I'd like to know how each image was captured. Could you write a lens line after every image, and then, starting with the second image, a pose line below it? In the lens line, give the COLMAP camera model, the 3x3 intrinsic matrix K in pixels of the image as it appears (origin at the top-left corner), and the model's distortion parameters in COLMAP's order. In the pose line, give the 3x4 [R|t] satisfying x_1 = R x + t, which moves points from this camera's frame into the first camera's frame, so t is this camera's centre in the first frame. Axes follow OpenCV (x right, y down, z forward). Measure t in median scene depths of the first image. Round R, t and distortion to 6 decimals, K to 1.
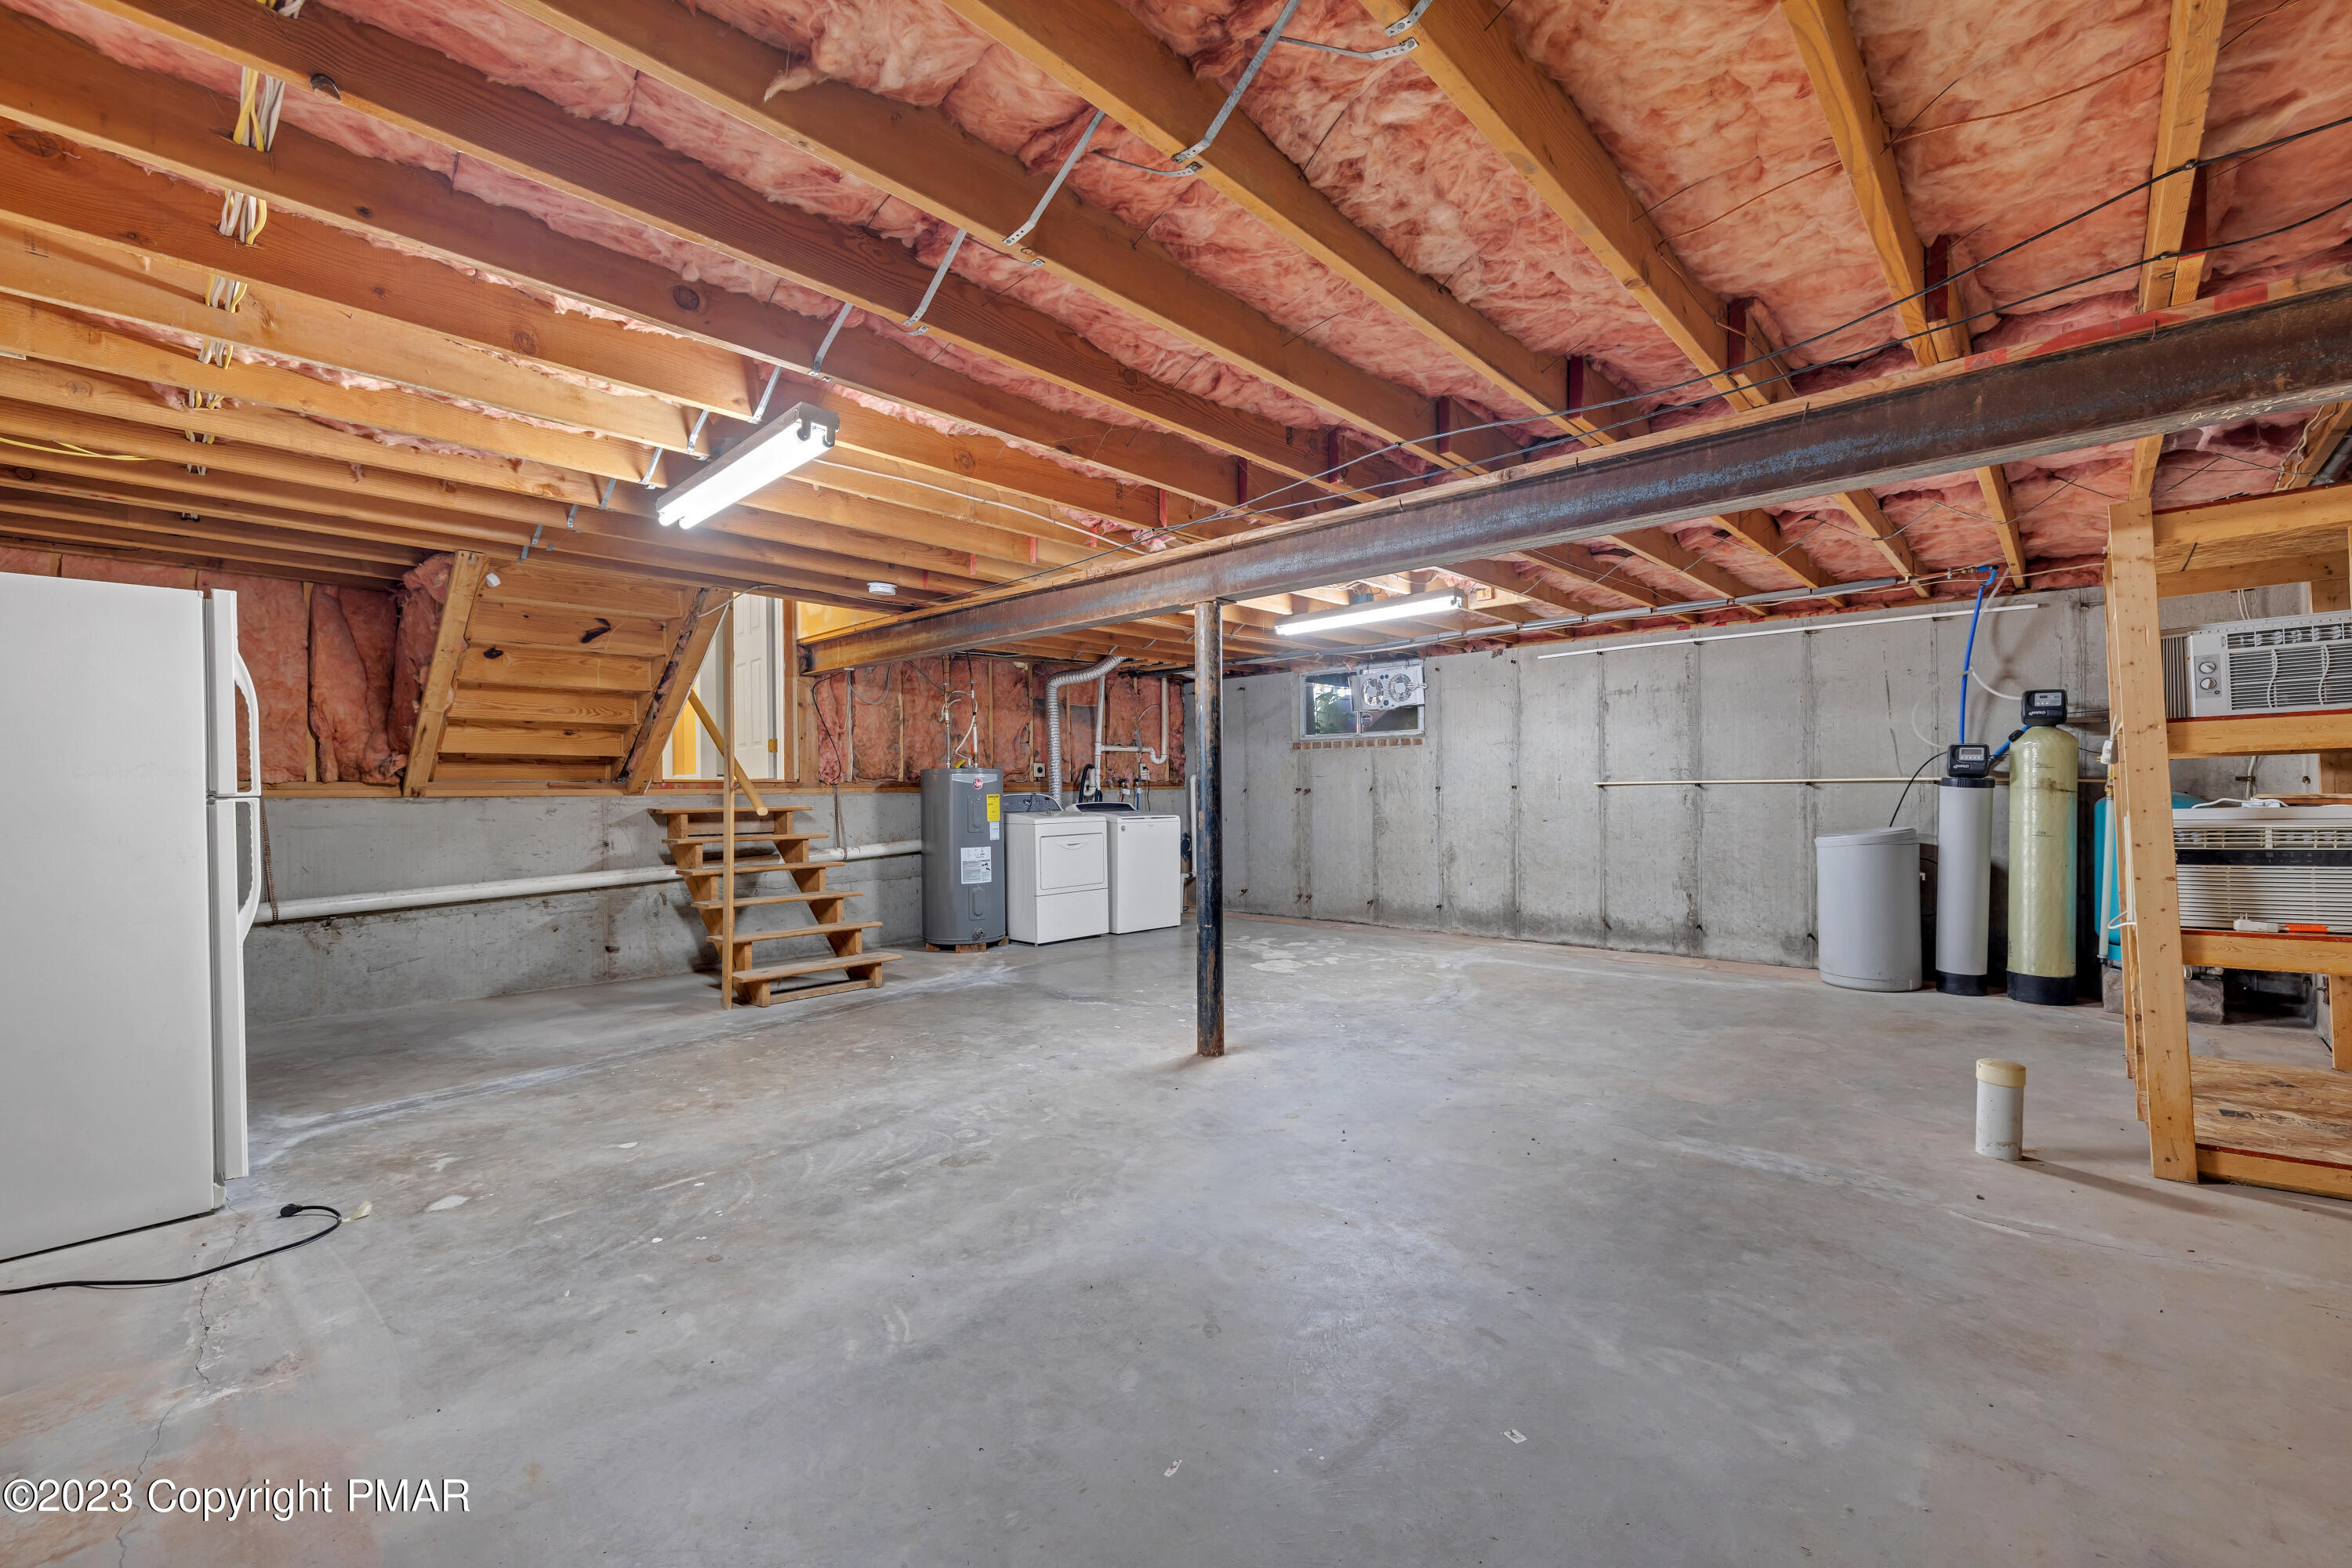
lens RADIAL K [[964.3, 0, 1177.2], [0, 964.3, 789.1], [0, 0, 1]] dist [0.000333, 0.000039]
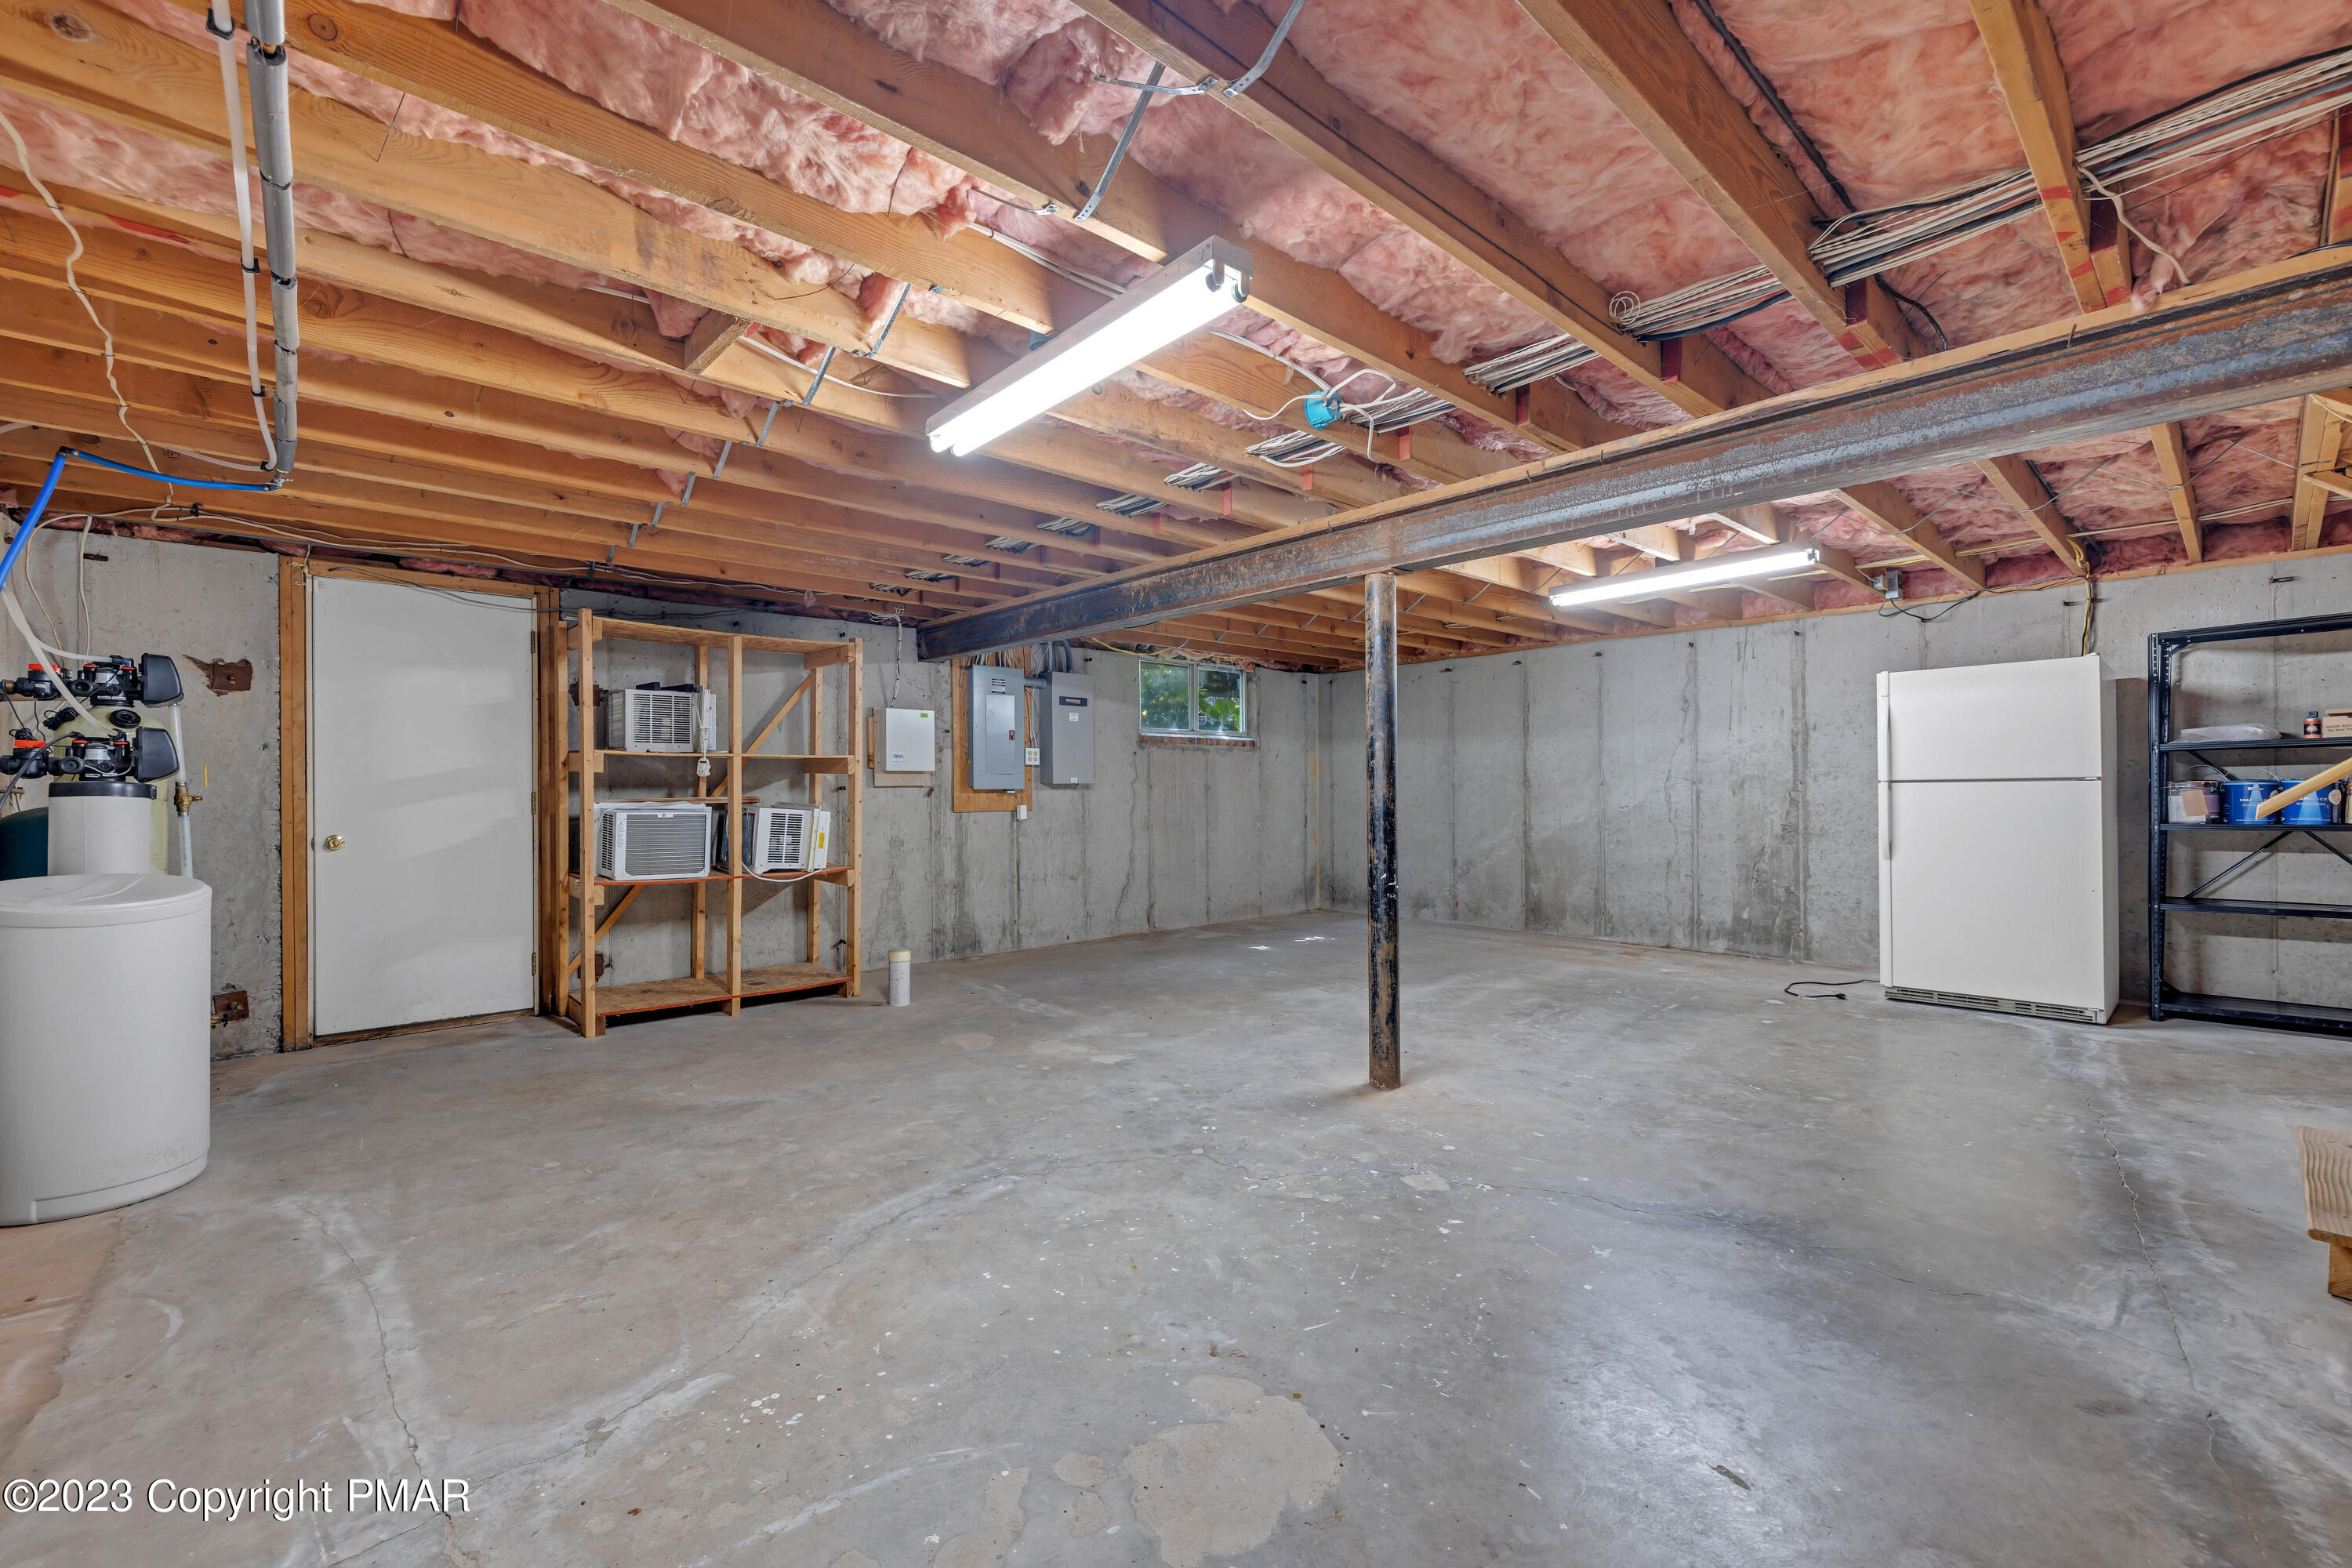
lens RADIAL K [[964.3, 0, 1176.0], [0, 964.3, 790.1], [0, 0, 1]] dist [0.000333, 0.000039]
pose [[-0.996108, 0.014516, 0.086940, 0.141499], [0.015038, 0.999873, 0.005348, -0.002830], [-0.086852, 0.006634, -0.996199, 1.857614]]
